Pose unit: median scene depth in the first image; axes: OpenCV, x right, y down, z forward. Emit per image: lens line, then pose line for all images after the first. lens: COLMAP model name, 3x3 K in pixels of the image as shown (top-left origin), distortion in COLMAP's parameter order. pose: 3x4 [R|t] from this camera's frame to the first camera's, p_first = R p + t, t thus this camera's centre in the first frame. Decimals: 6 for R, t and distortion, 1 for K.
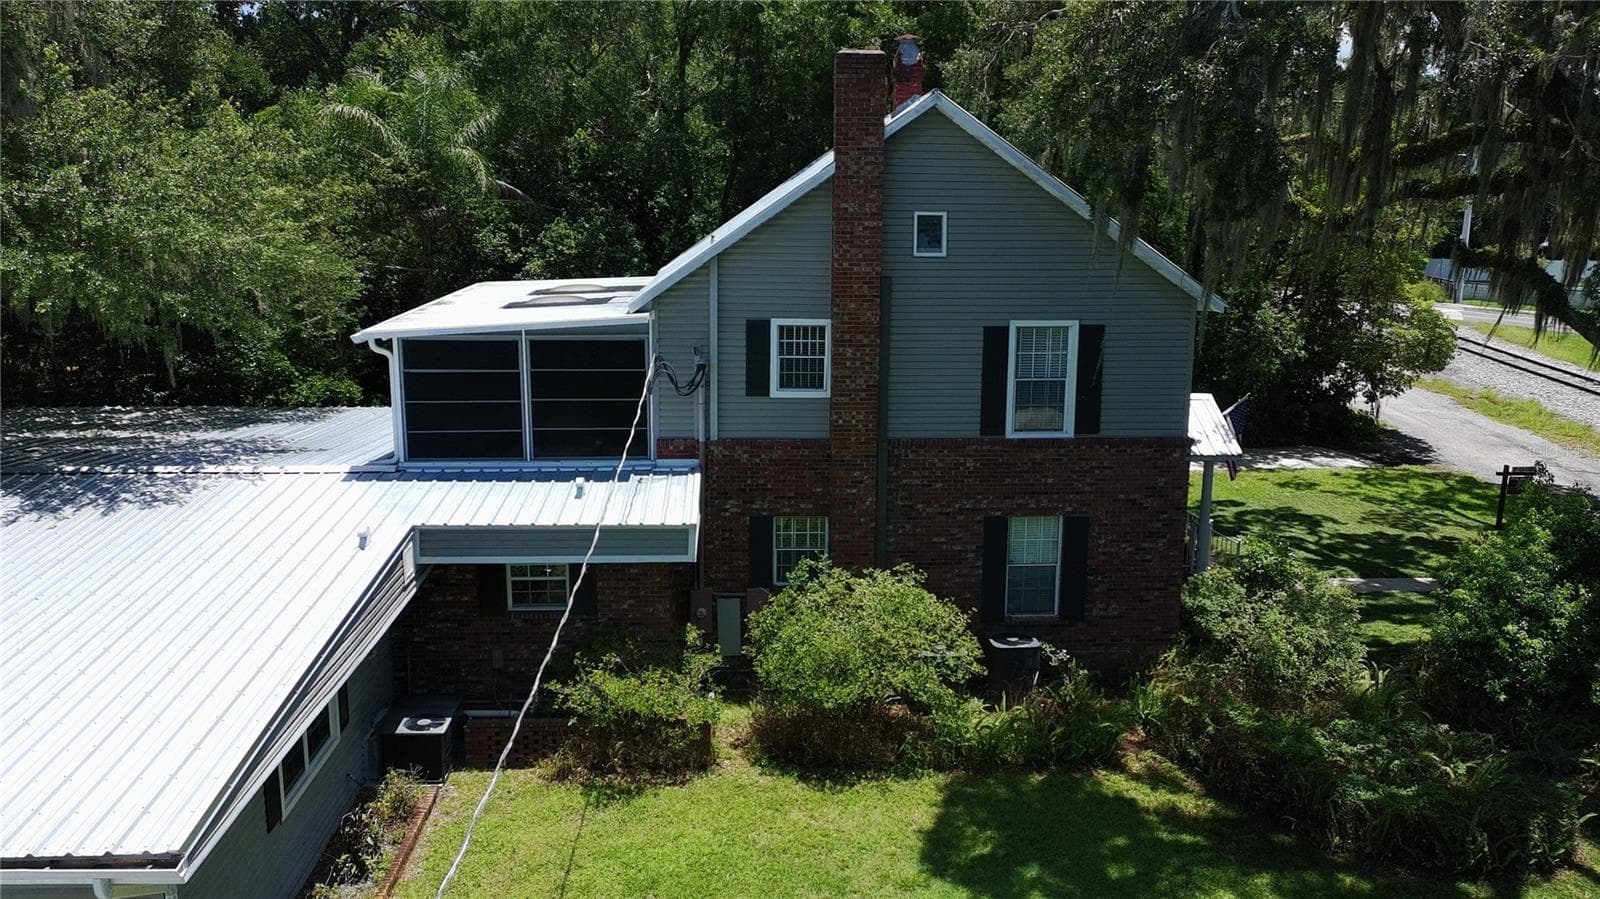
lens RADIAL K [[1247.3, 0, 810.7], [0, 1247.3, 443.6], [0, 0, 1]] dist [0.045347, -0.007805]
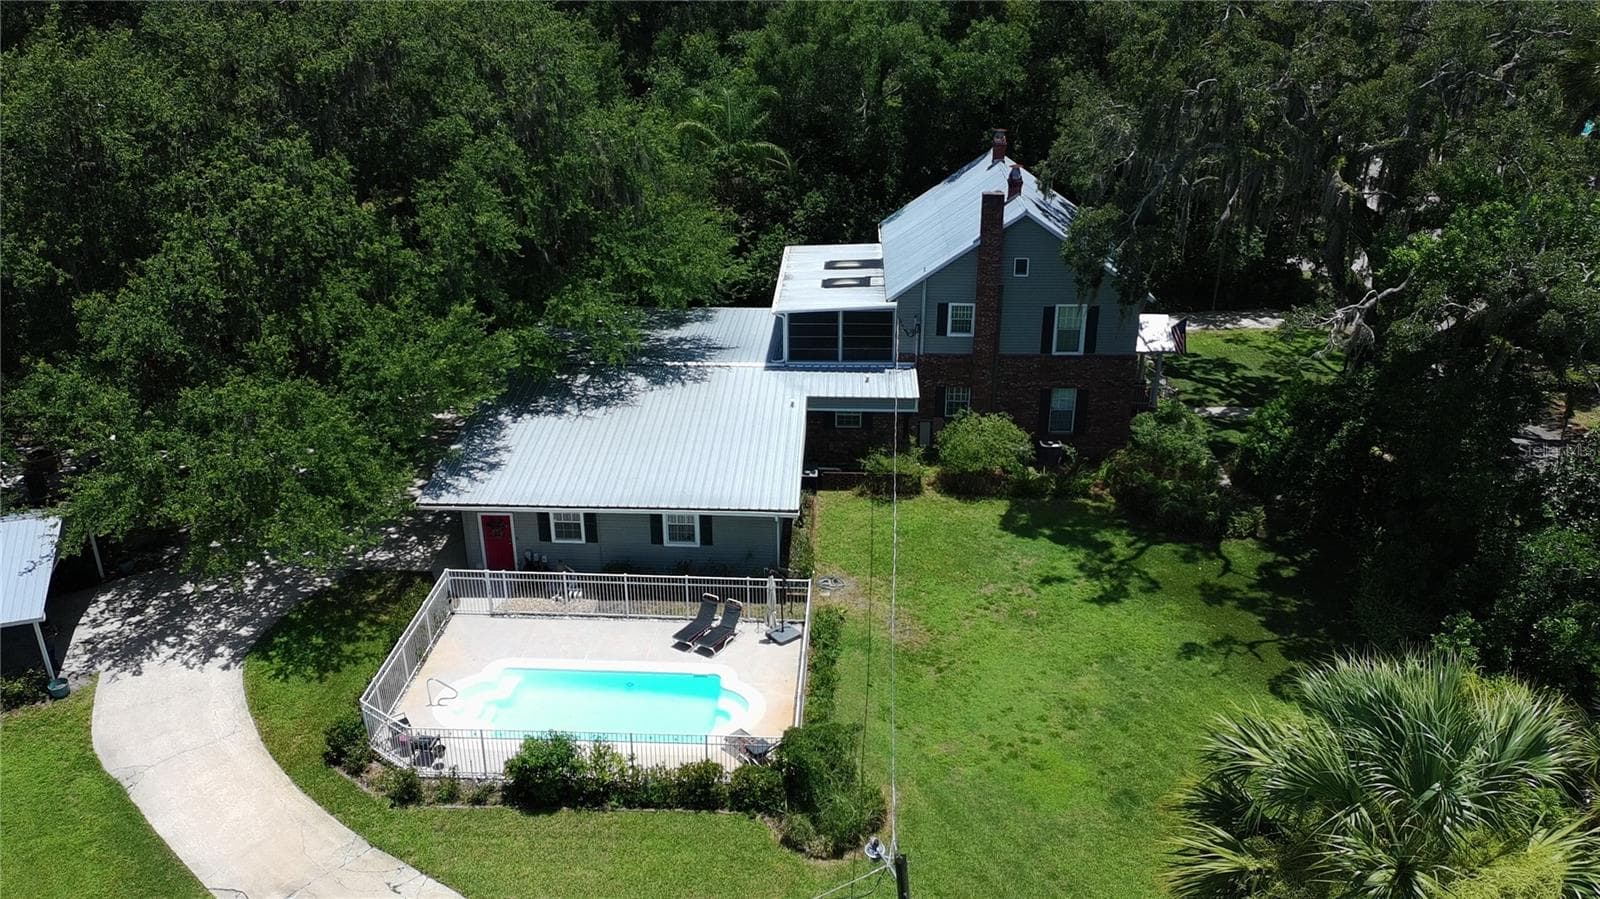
lens RADIAL K [[1247.3, 0, 810.7], [0, 1247.3, 443.6], [0, 0, 1]] dist [0.045347, -0.007805]
pose [[0.996730, 0.026380, -0.076371, -0.102228], [-0.010144, 0.978575, 0.205638, -0.314587], [0.080160, -0.204191, 0.975644, -1.290753]]
